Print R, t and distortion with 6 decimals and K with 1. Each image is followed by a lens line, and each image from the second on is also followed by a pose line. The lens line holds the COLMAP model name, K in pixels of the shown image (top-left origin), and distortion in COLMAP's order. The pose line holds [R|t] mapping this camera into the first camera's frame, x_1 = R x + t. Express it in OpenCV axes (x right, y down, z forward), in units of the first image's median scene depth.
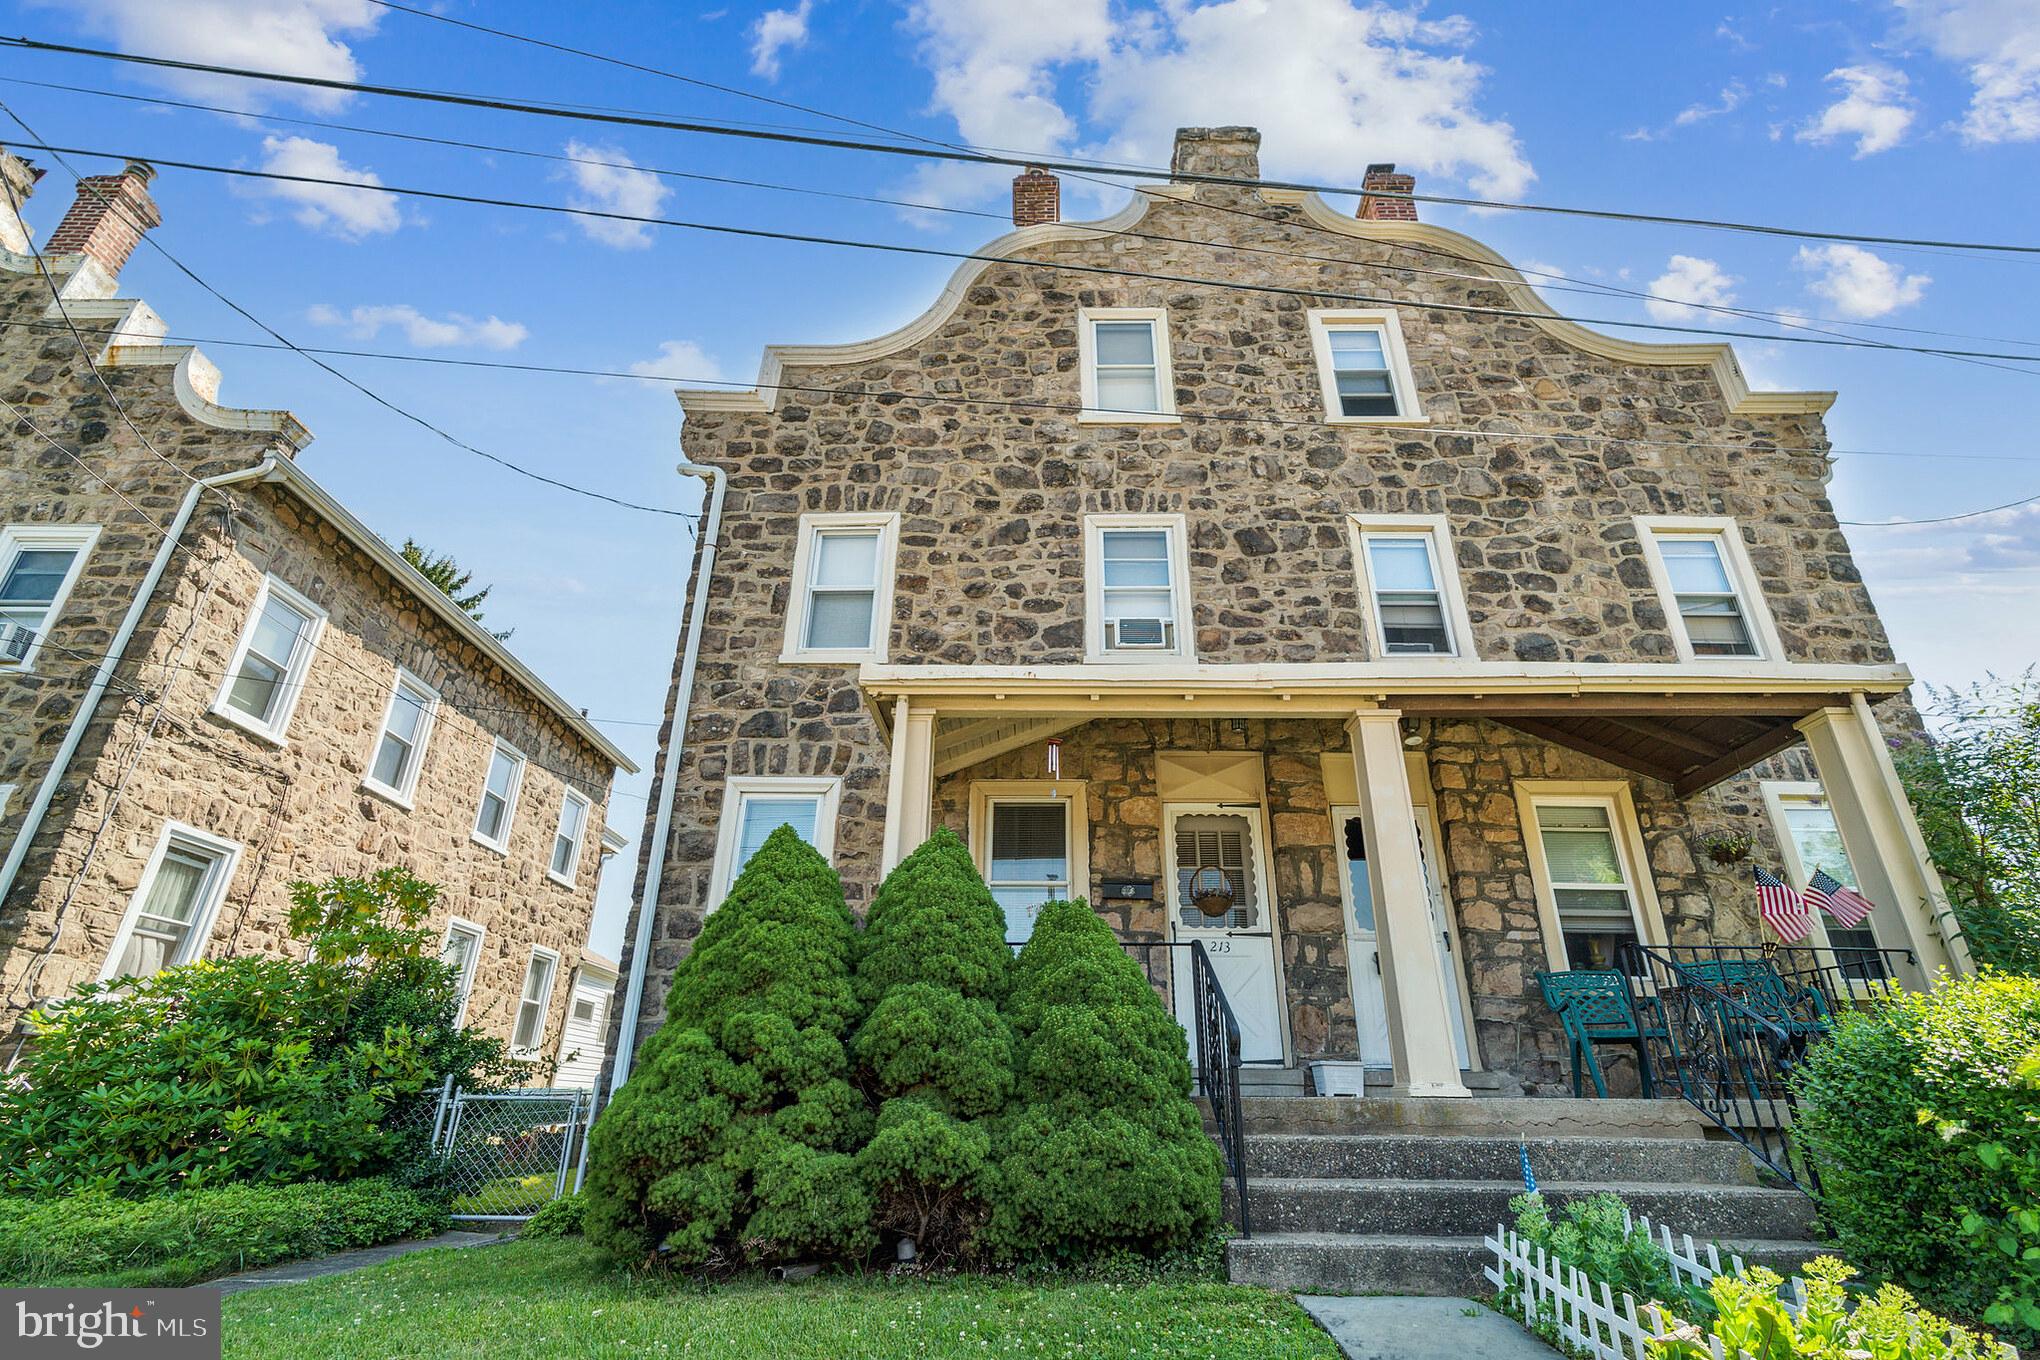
lens RADIAL K [[954.4, 0, 1059.1], [0, 954.4, 653.5], [0, 0, 1]] dist [-0.008825, 0.001760]
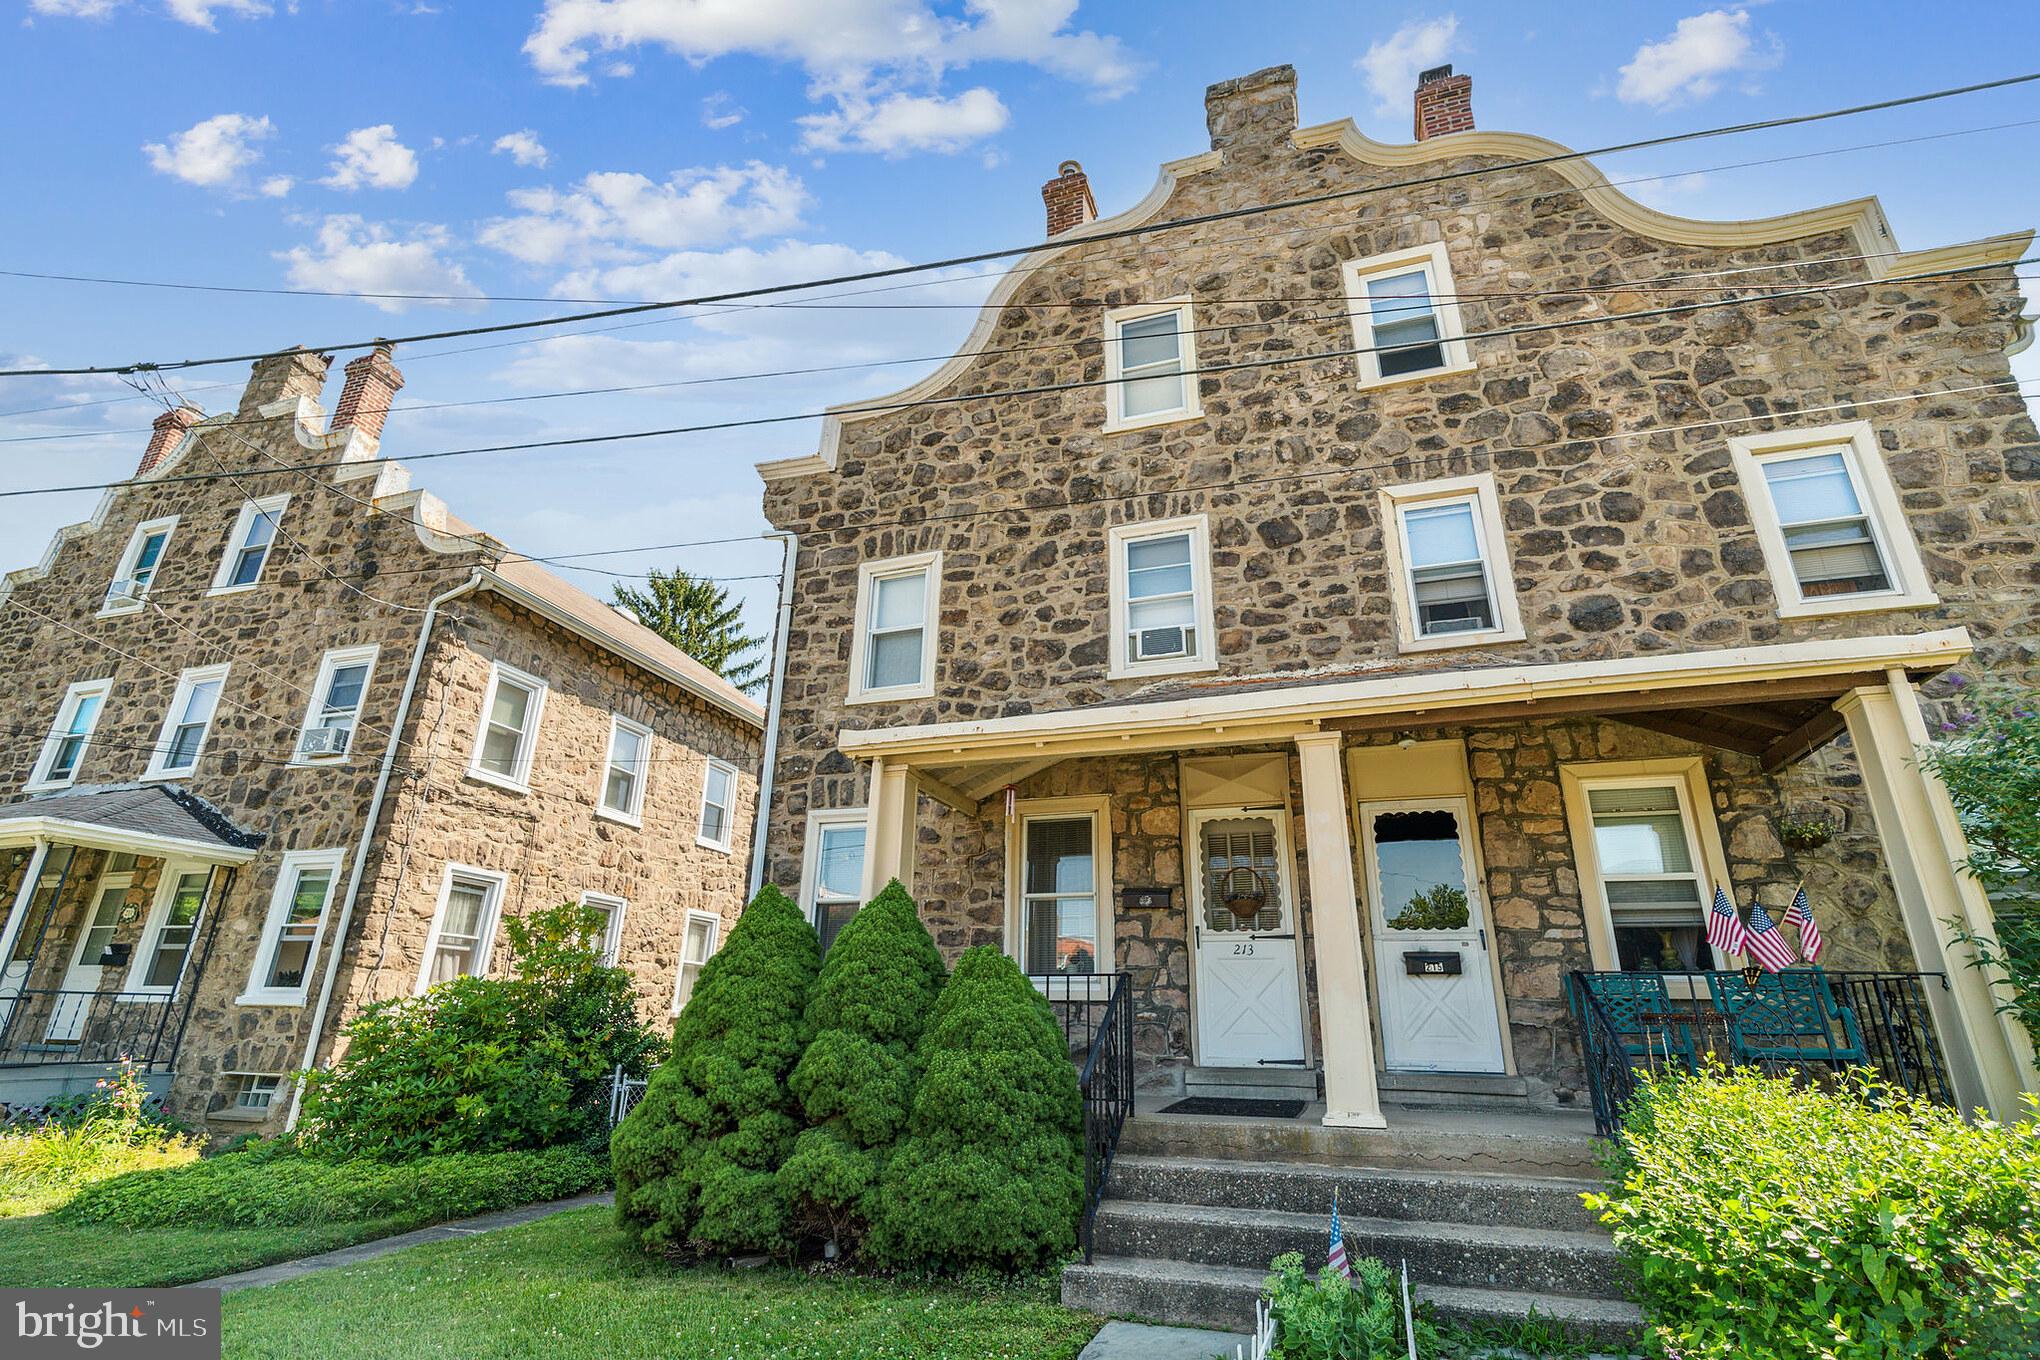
lens RADIAL K [[954.4, 0, 1051.1], [0, 954.4, 653.6], [0, 0, 1]] dist [-0.008825, 0.001760]
pose [[0.954207, -0.102828, -0.280920, 0.255181], [0.122660, 0.990984, 0.053902, -0.078850], [0.272845, -0.085892, 0.958216, -0.014531]]
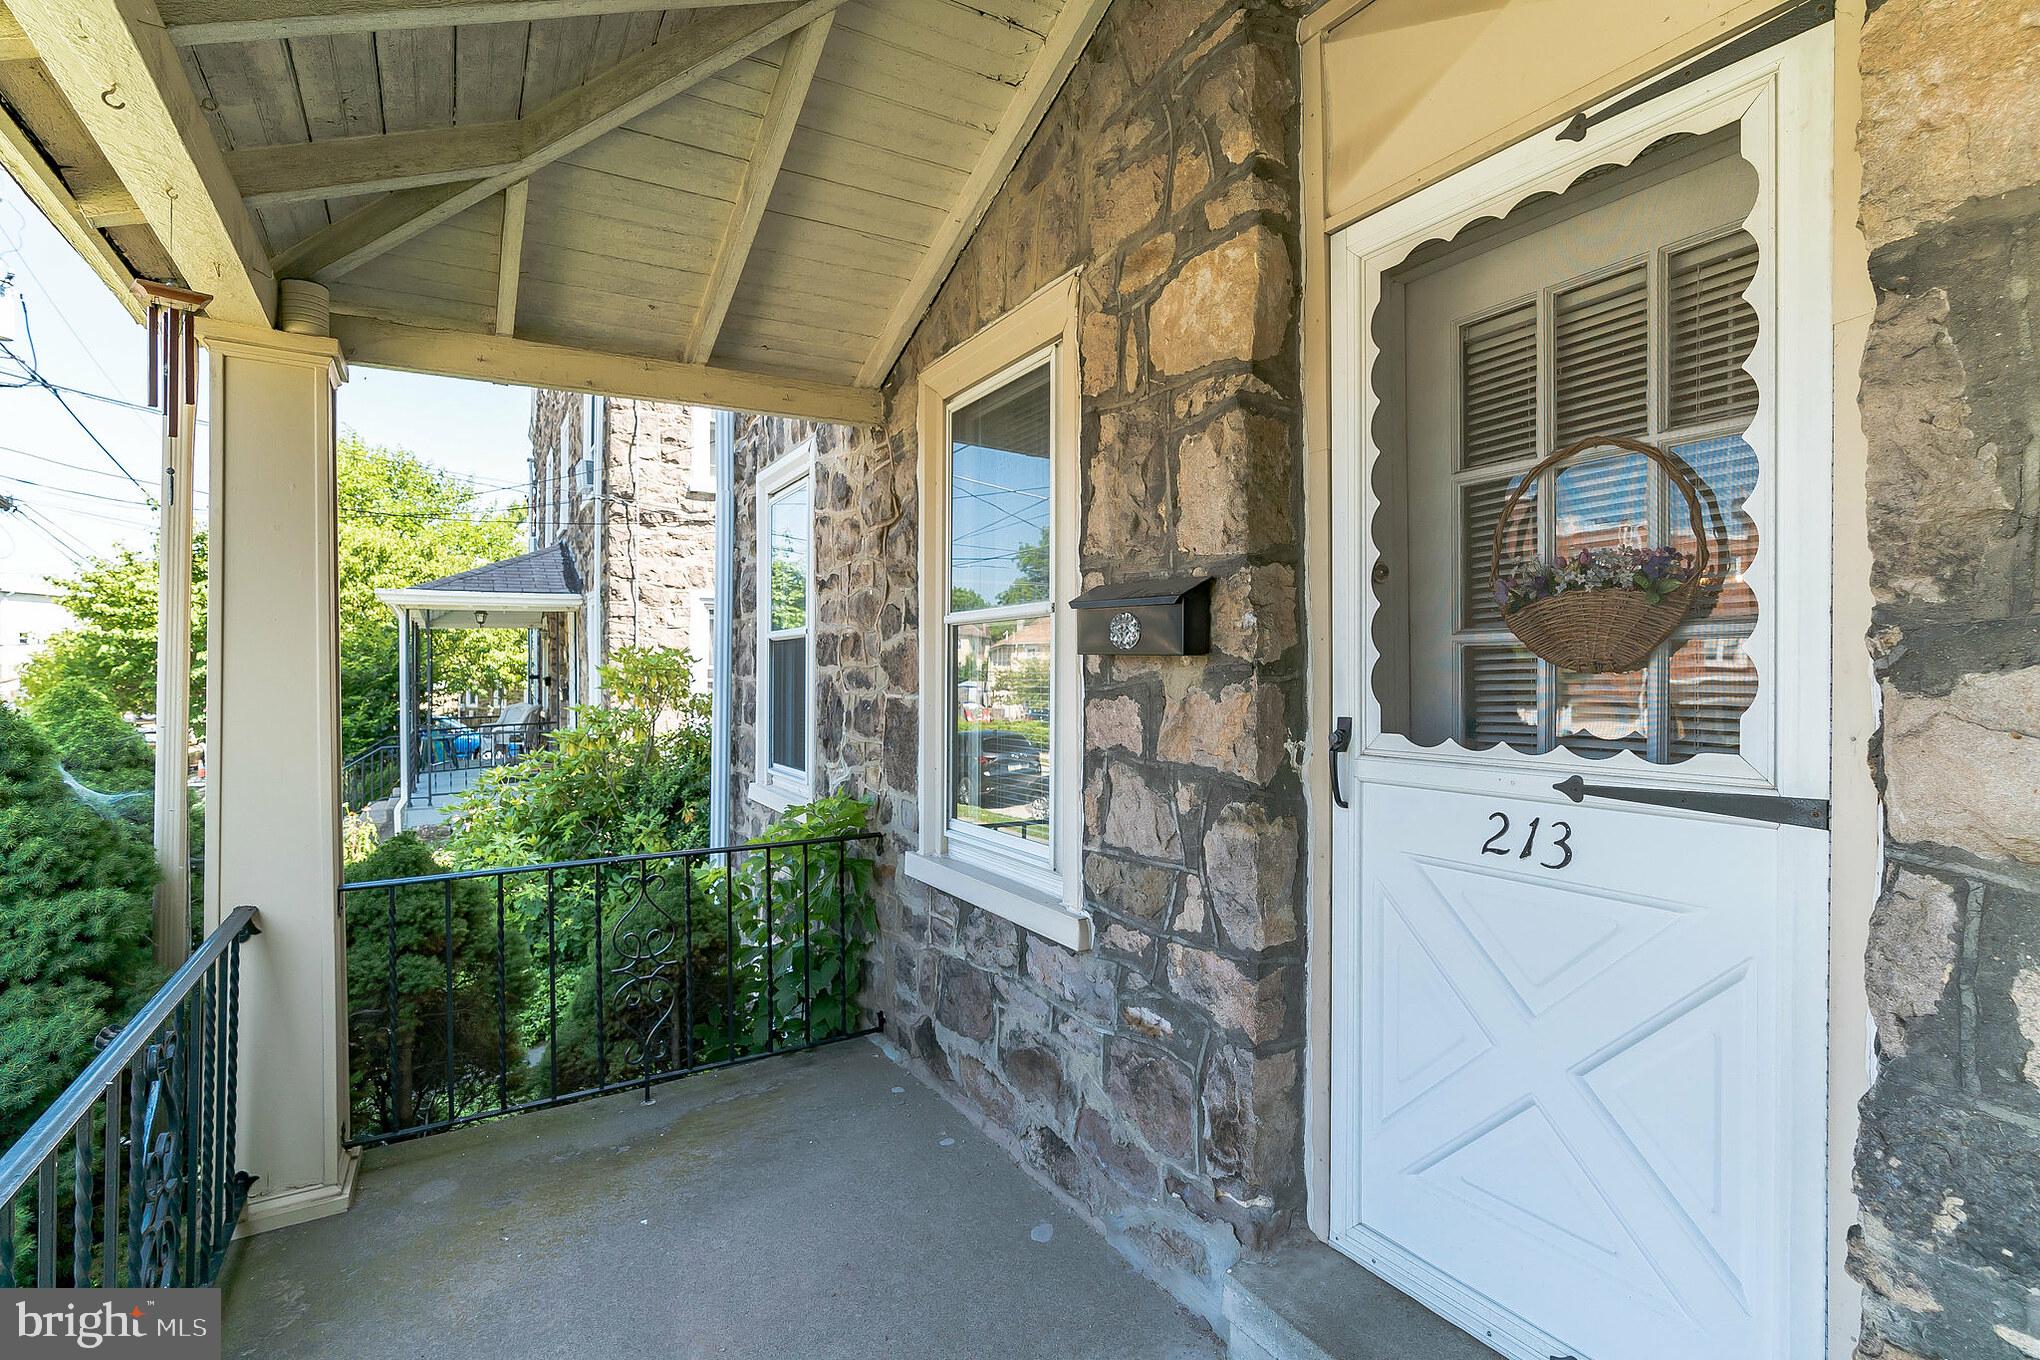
lens RADIAL K [[954.4, 0, 1013.6], [0, 954.4, 677.9], [0, 0, 1]] dist [-0.008825, 0.001760]
pose [[0.489662, 0.002803, -0.871908, 0.258955], [0.383134, 0.897587, 0.218052, 0.161206], [0.783224, -0.440829, 0.438441, 0.725327]]
